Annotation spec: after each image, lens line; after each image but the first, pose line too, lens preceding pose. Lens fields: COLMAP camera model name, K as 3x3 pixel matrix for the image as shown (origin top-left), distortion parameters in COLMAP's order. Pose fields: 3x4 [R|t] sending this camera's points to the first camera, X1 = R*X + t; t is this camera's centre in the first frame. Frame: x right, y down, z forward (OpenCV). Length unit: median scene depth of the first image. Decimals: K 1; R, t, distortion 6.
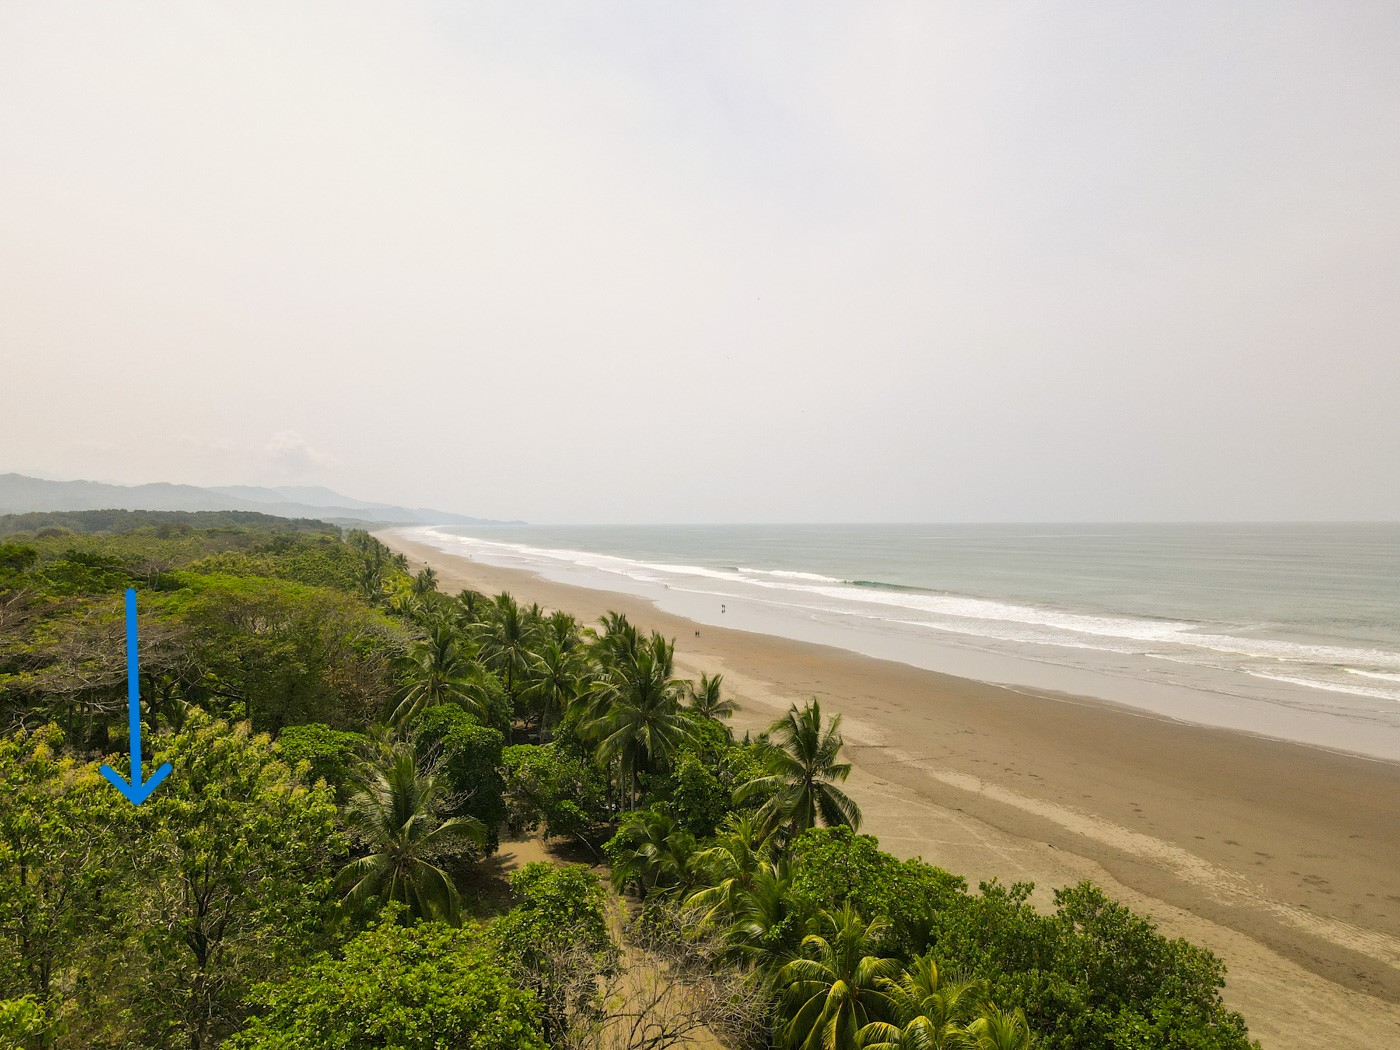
lens RADIAL K [[1043.3, 0, 701.7], [0, 1043.3, 524.9], [0, 0, 1]] dist [-0.006151, 0.042017]
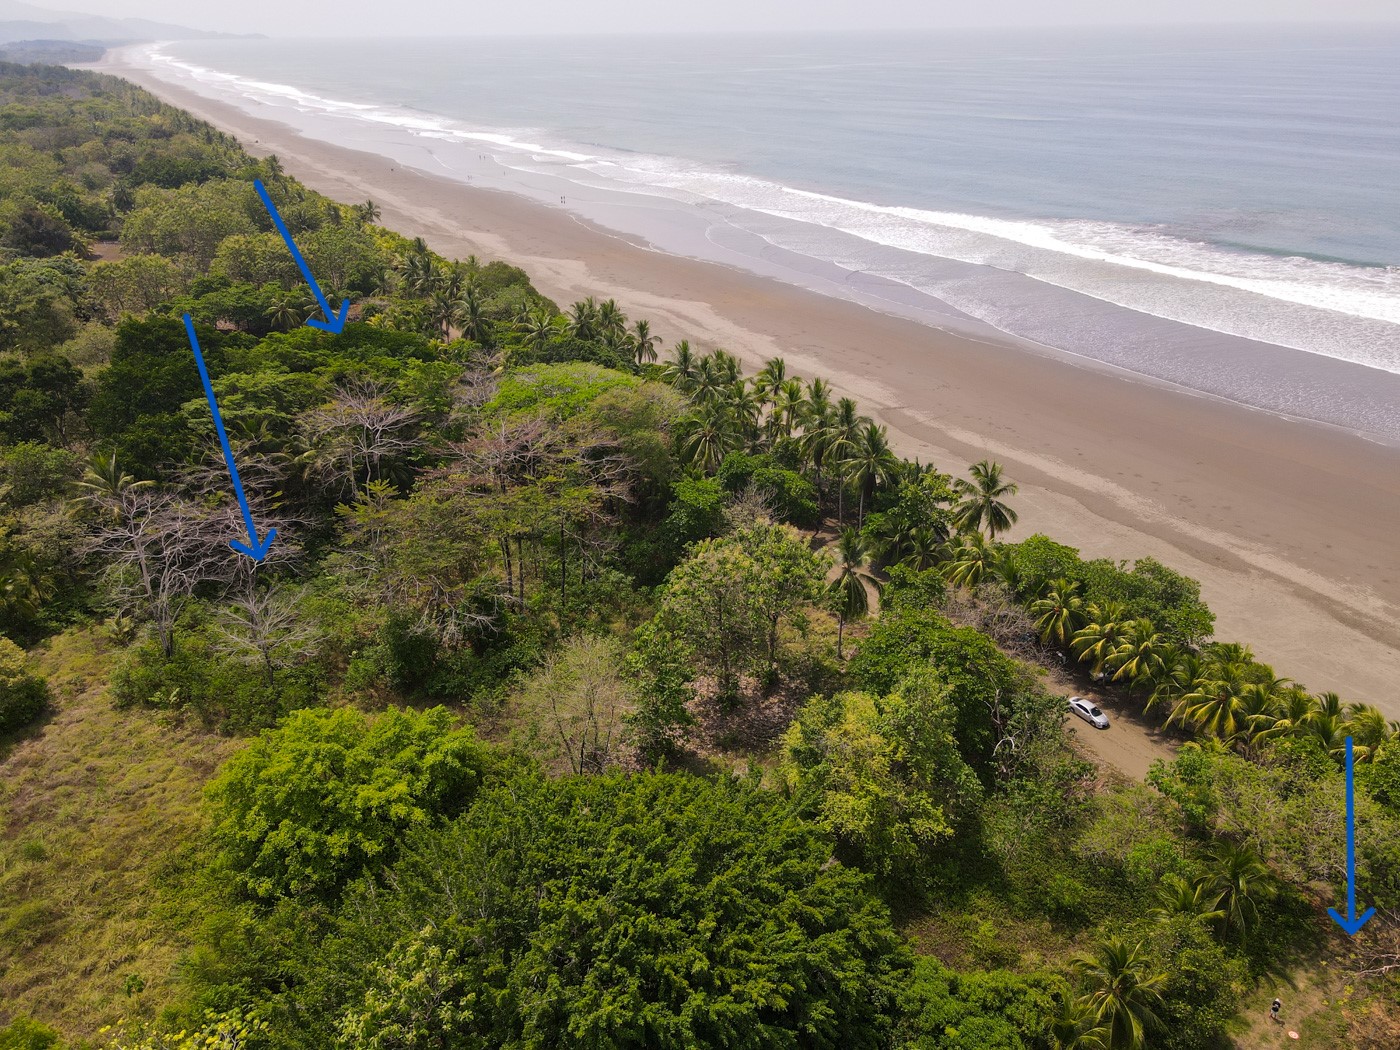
lens RADIAL K [[1043.3, 0, 699.3], [0, 1043.3, 521.9], [0, 0, 1]] dist [-0.006151, 0.042017]
pose [[0.980839, -0.091792, 0.171838, -0.689180], [0.010318, 0.905283, 0.424683, -0.496611], [-0.194545, -0.414773, 0.888884, -0.580345]]
